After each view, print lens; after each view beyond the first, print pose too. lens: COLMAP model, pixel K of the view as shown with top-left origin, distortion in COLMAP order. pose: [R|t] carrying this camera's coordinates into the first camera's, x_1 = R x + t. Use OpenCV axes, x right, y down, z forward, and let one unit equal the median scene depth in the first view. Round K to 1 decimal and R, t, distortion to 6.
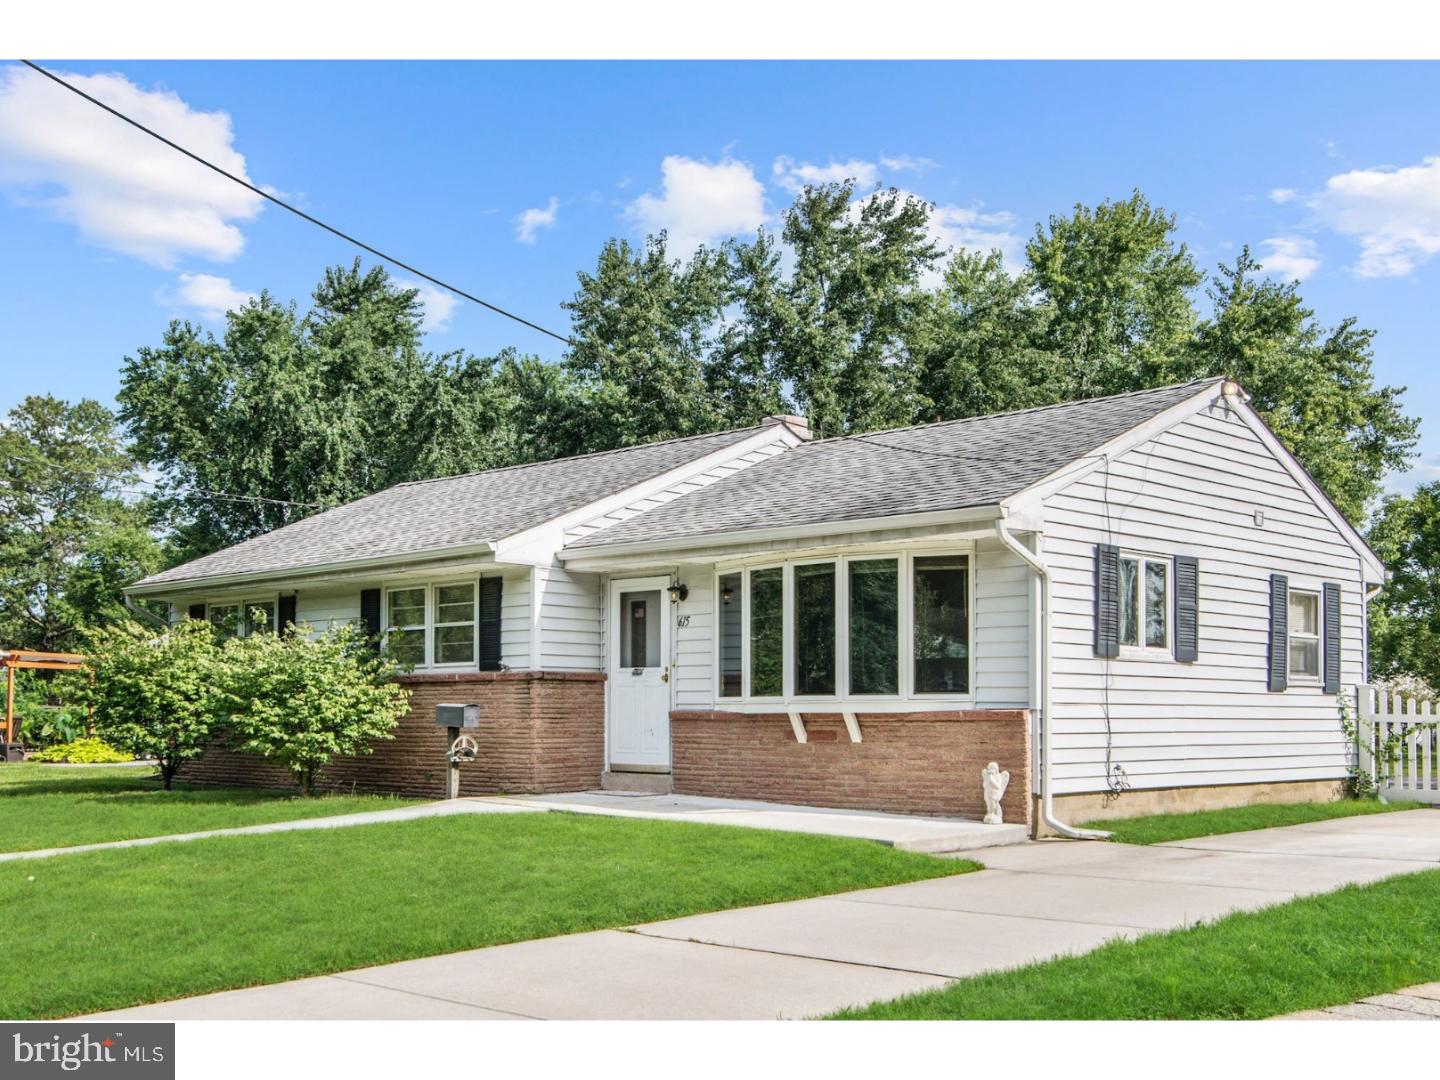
lens RADIAL K [[1686.6, 0, 720.0], [0, 1686.6, 540.0], [0, 0, 1]] dist [-0.187113, 0.967185]
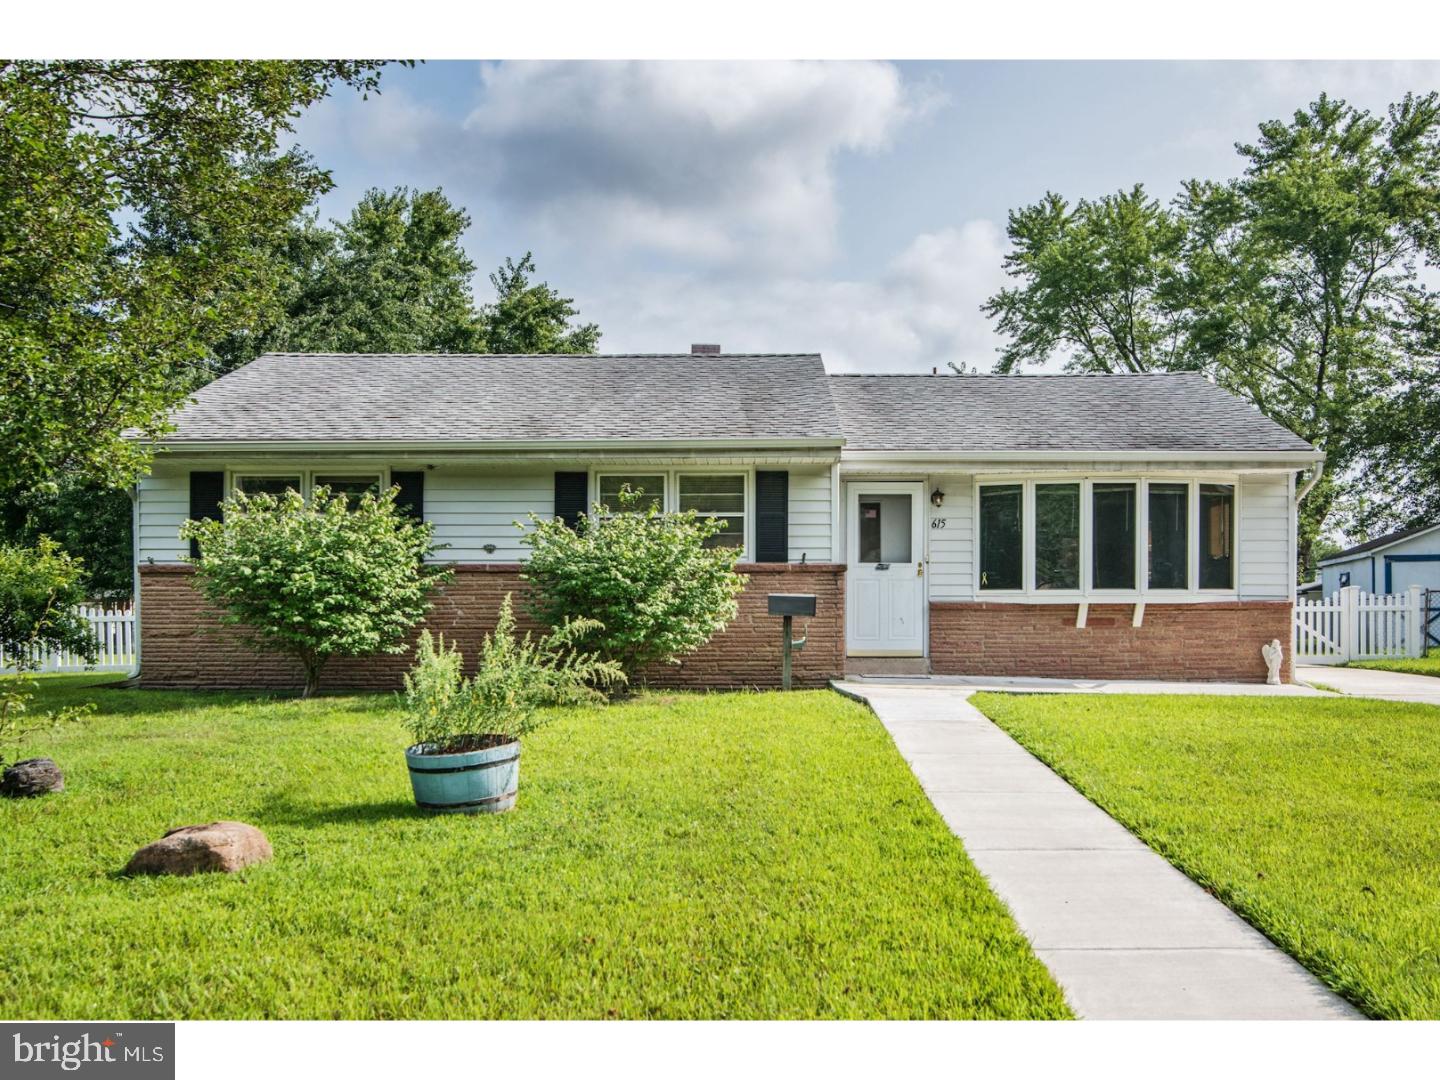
lens RADIAL K [[1310.2, 0, 720.0], [0, 1310.2, 540.0], [0, 0, 1]] dist [-0.076660, 0.000128]
pose [[0.722260, 0.039991, 0.690465, -0.740546], [-0.071463, 0.997298, 0.016992, 0.055310], [-0.687920, -0.061615, 0.723166, 0.464264]]
